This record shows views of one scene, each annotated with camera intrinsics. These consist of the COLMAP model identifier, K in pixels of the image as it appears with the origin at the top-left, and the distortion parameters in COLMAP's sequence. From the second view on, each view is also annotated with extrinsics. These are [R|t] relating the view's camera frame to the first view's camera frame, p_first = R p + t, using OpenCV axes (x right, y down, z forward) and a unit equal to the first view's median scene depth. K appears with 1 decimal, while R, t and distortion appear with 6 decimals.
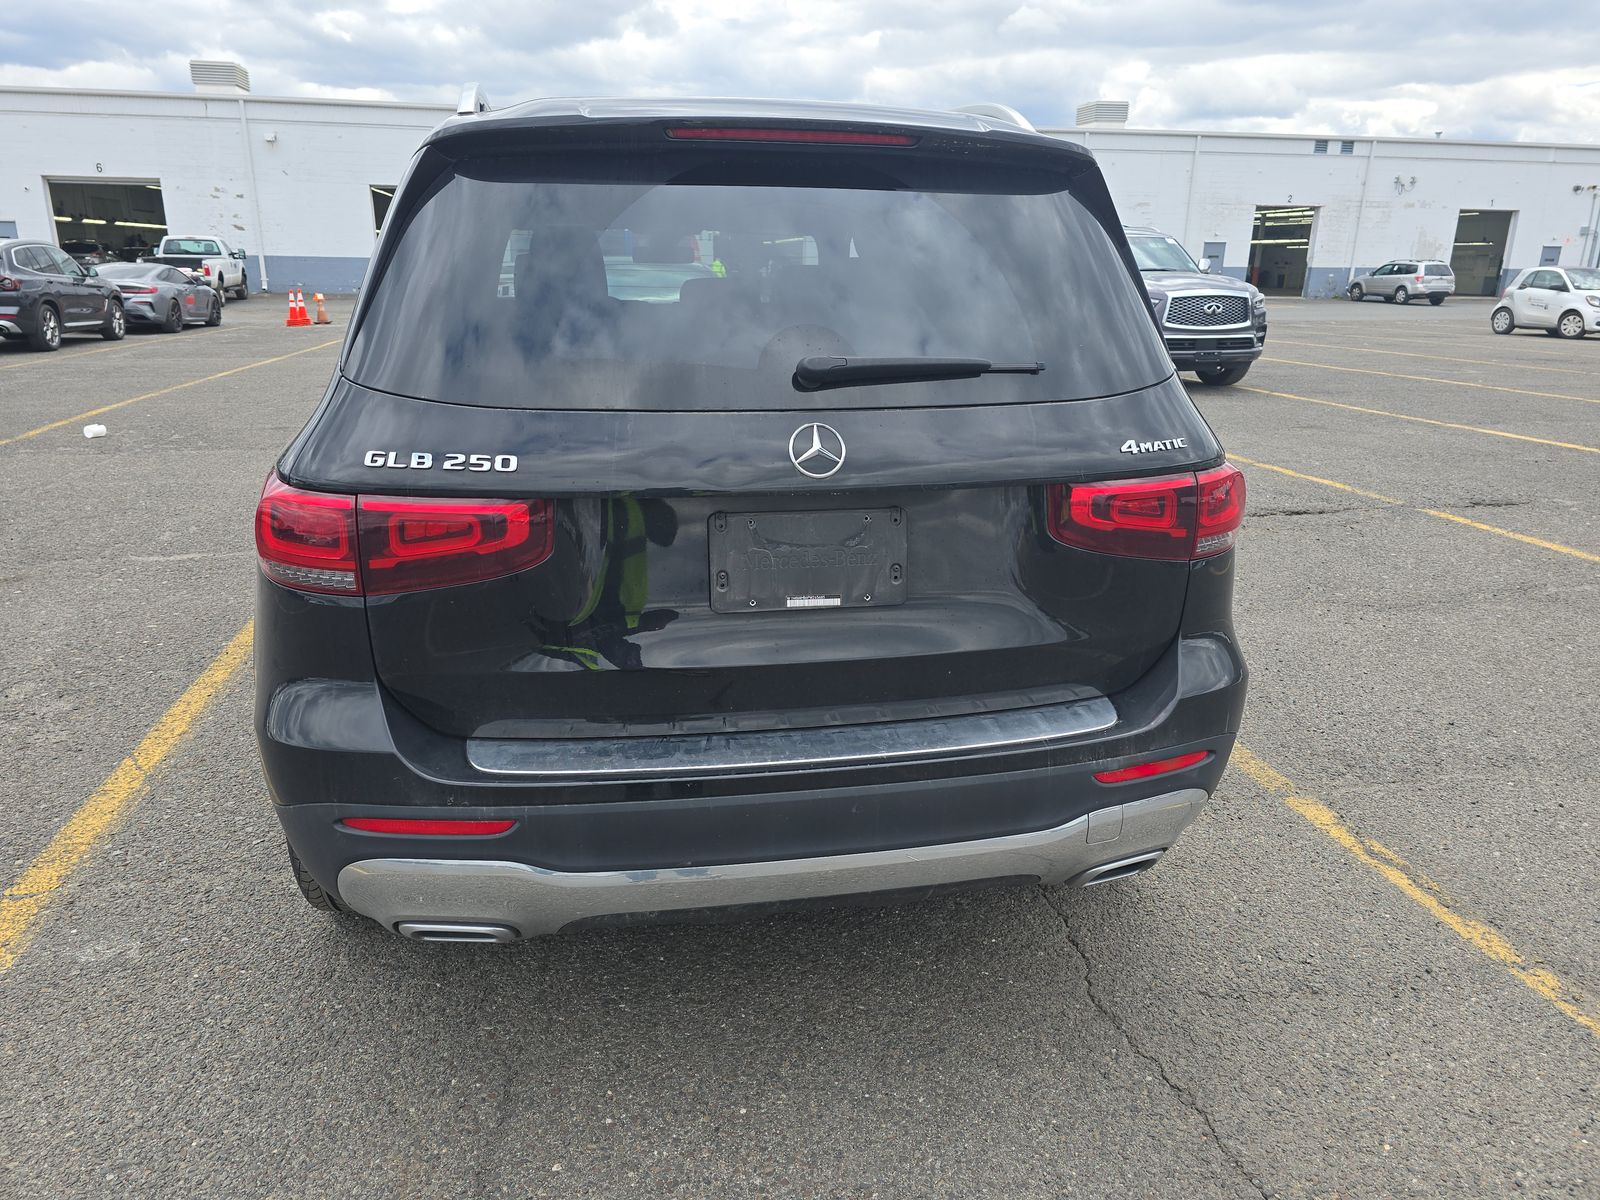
lens RADIAL K [[1106.0, 0, 800.0], [0, 1106.0, 600.0], [0, 0, 1]] dist [0.058335, -0.050640]
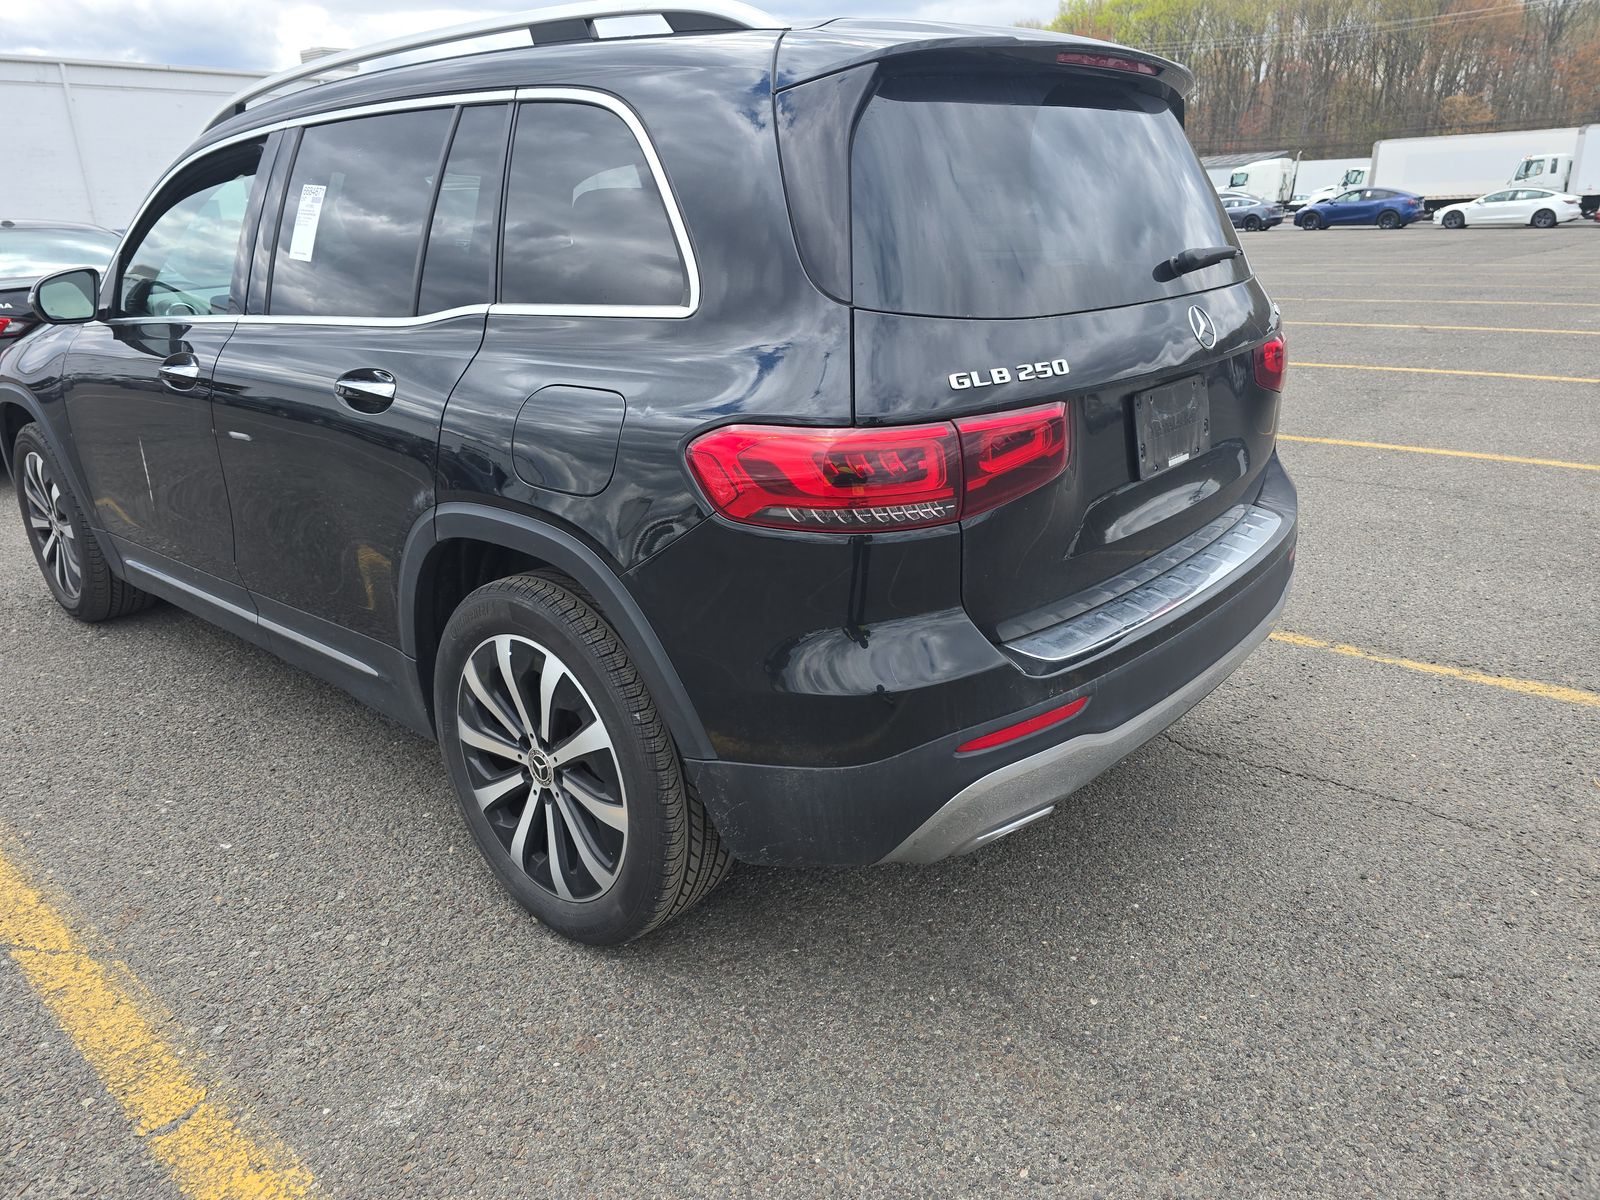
lens RADIAL K [[1106.0, 0, 800.0], [0, 1106.0, 600.0], [0, 0, 1]] dist [0.058335, -0.050640]
pose [[0.784478, -0.240394, 0.571669, -1.098966], [0.219604, 0.969765, 0.106446, -0.072409], [-0.579973, 0.042036, 0.813551, 0.274087]]
